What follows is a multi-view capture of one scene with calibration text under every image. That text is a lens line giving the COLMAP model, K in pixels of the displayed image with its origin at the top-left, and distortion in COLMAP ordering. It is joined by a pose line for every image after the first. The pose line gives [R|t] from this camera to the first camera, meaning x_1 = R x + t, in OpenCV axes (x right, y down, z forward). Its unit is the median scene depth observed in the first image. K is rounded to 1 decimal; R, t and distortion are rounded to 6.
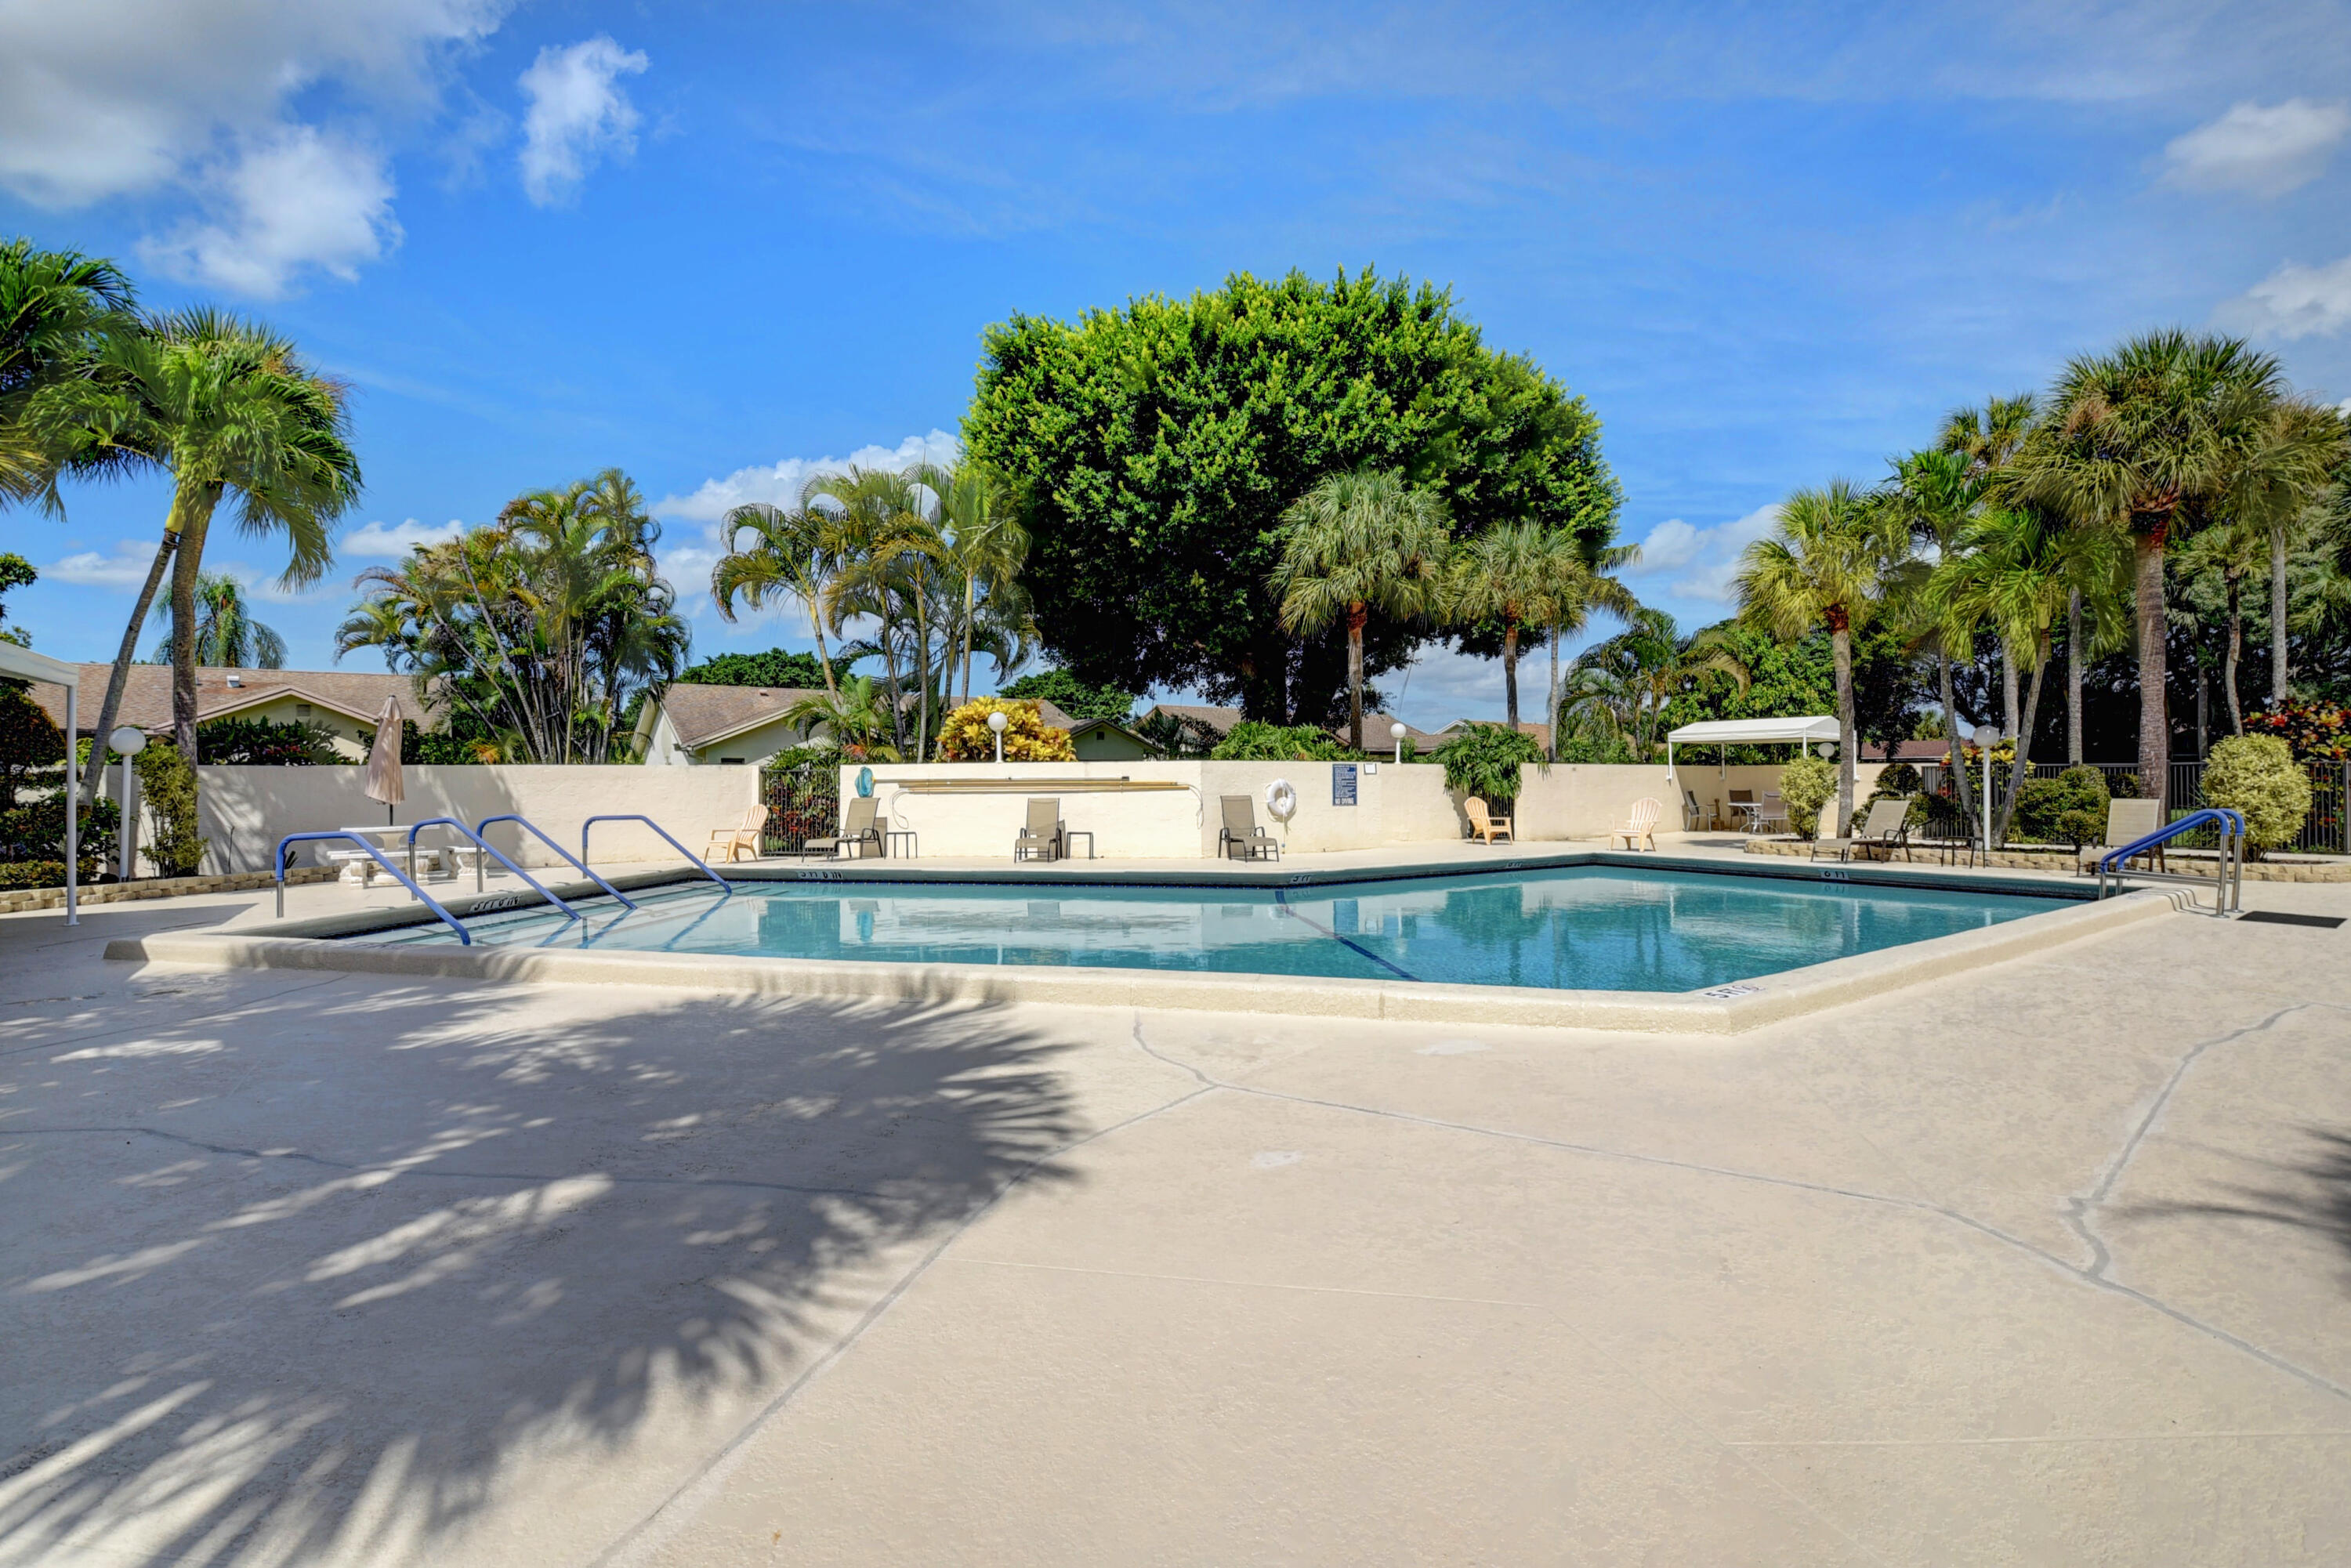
lens RADIAL K [[1043.3, 0, 1179.3], [0, 1043.3, 784.1], [0, 0, 1]] dist [-0.016064, -0.003368]
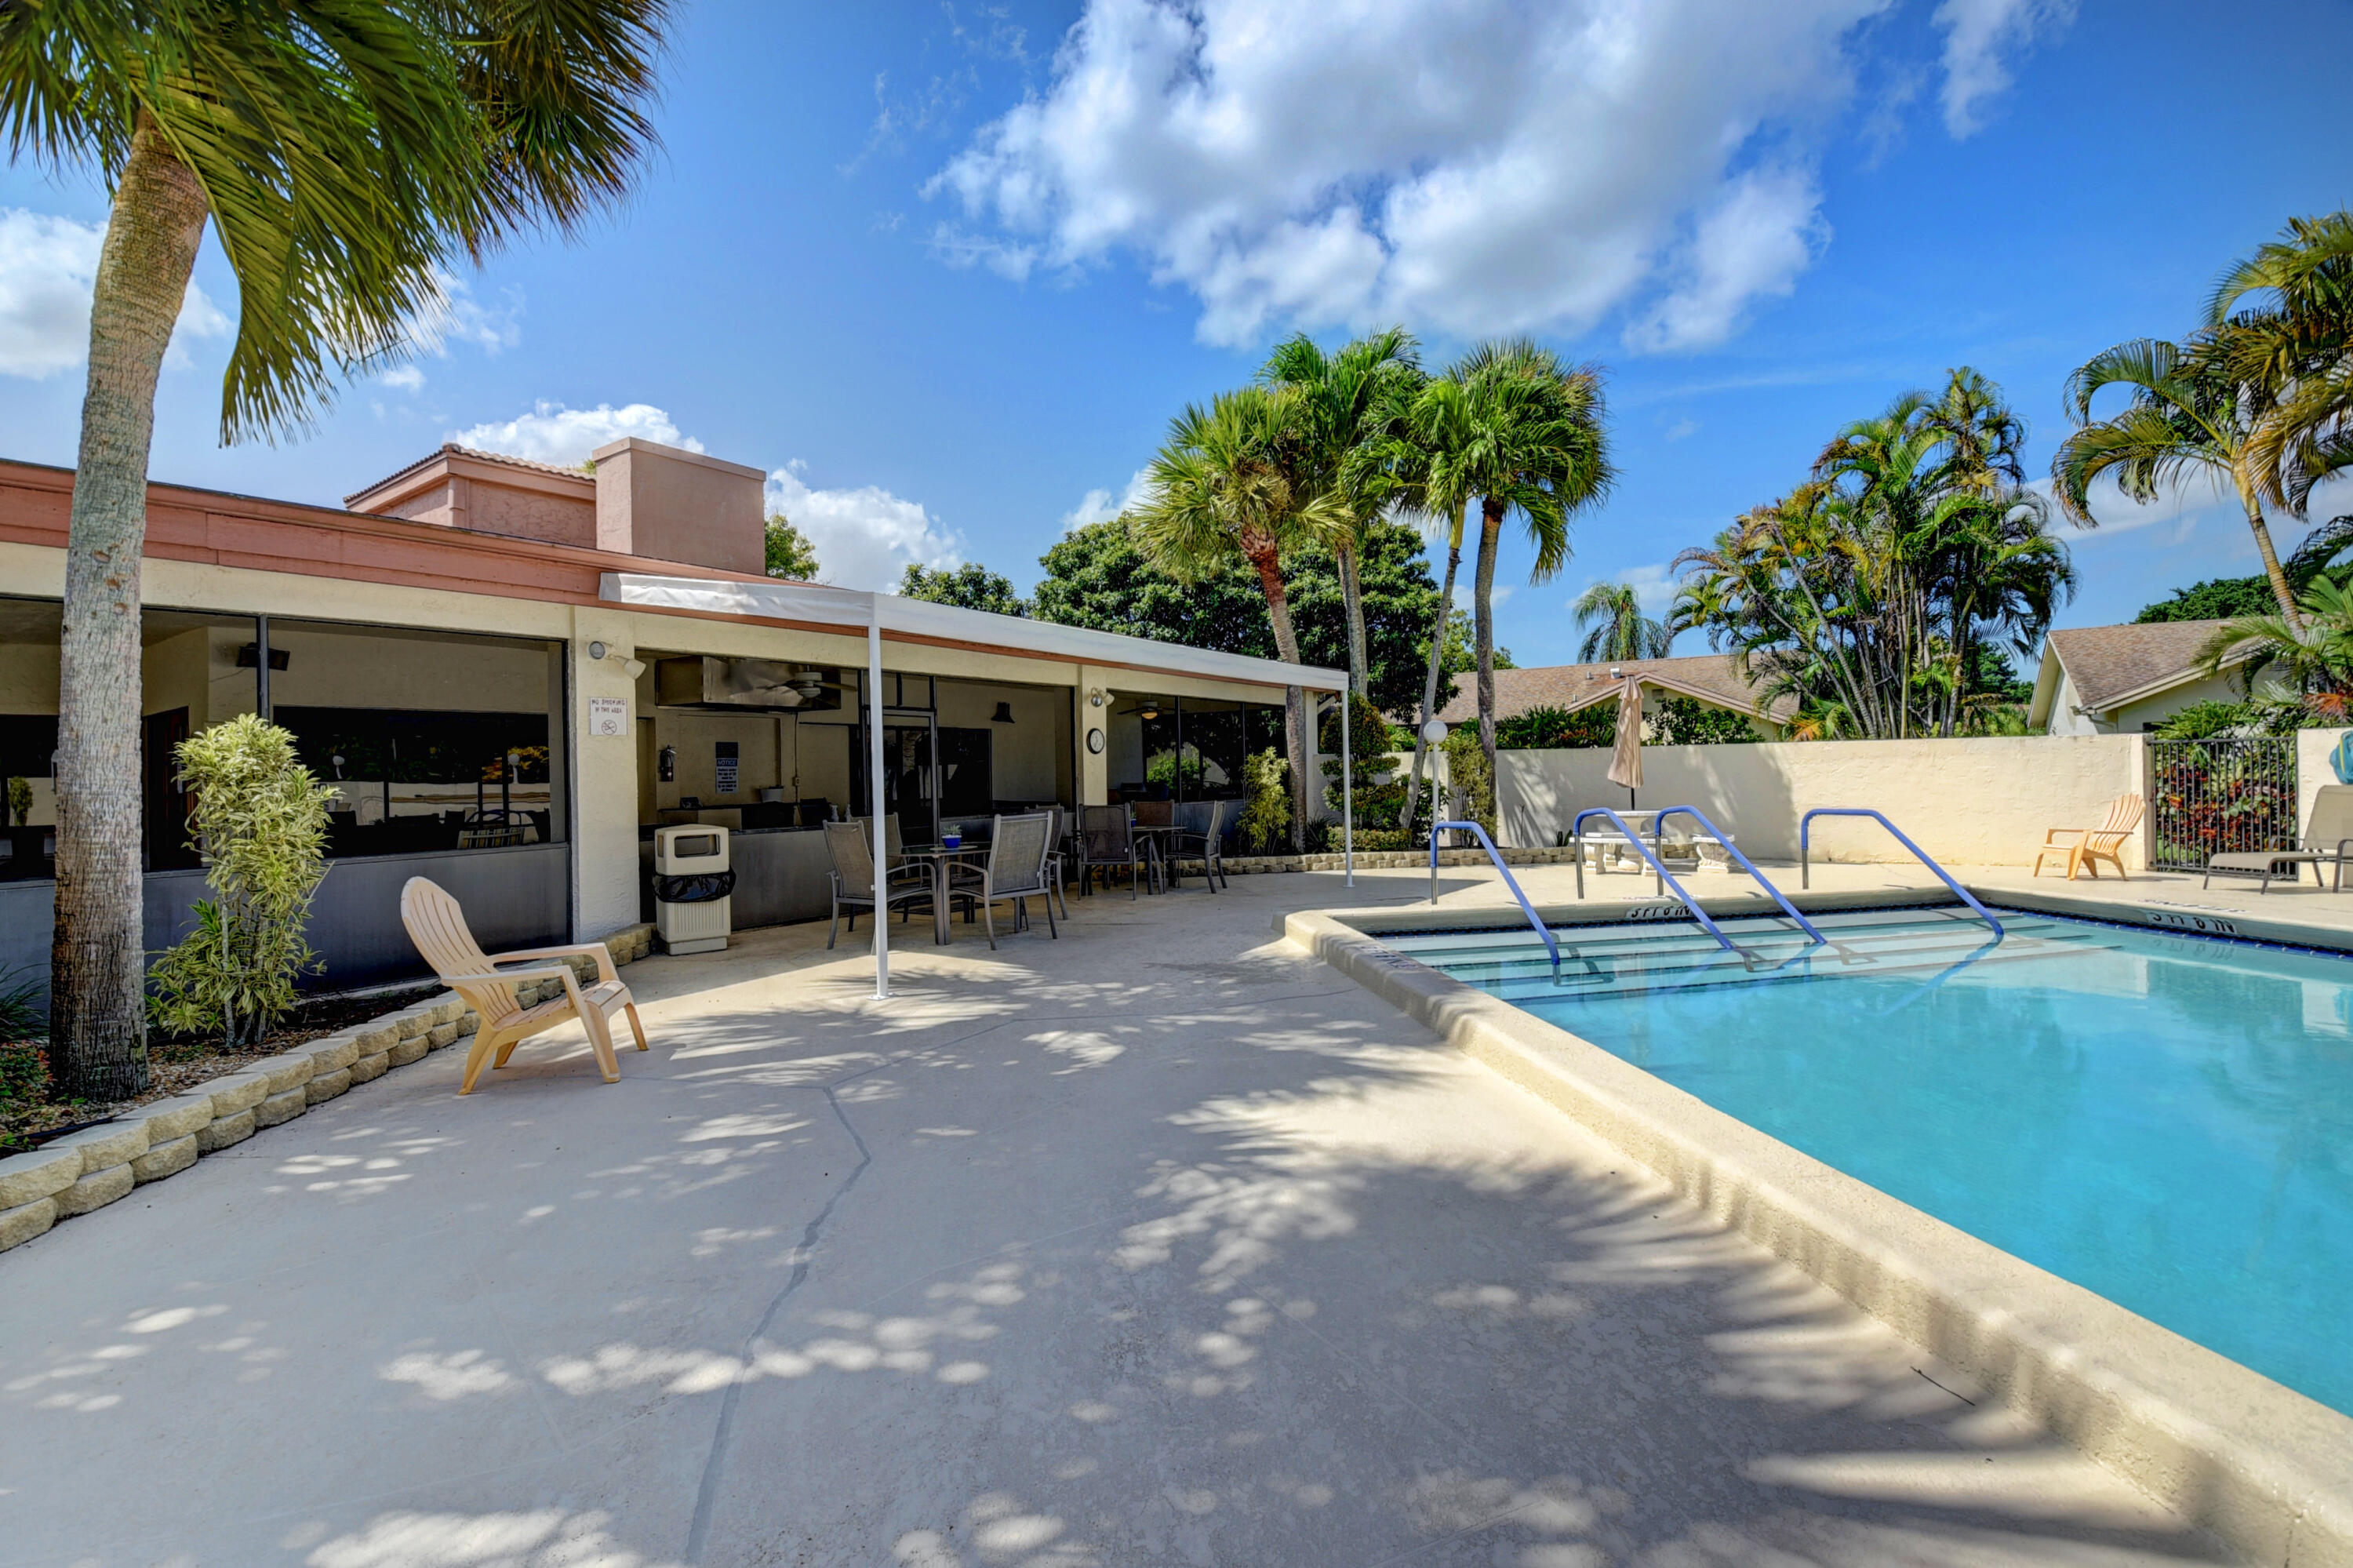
lens RADIAL K [[1044.3, 0, 1177.5], [0, 1044.3, 768.0], [0, 0, 1]] dist [-0.016064, -0.003368]
pose [[0.348415, 0.000248, -0.937340, -0.001328], [0.011036, 0.999930, 0.004367, -0.005721], [0.937275, -0.011866, 0.348388, 0.187545]]
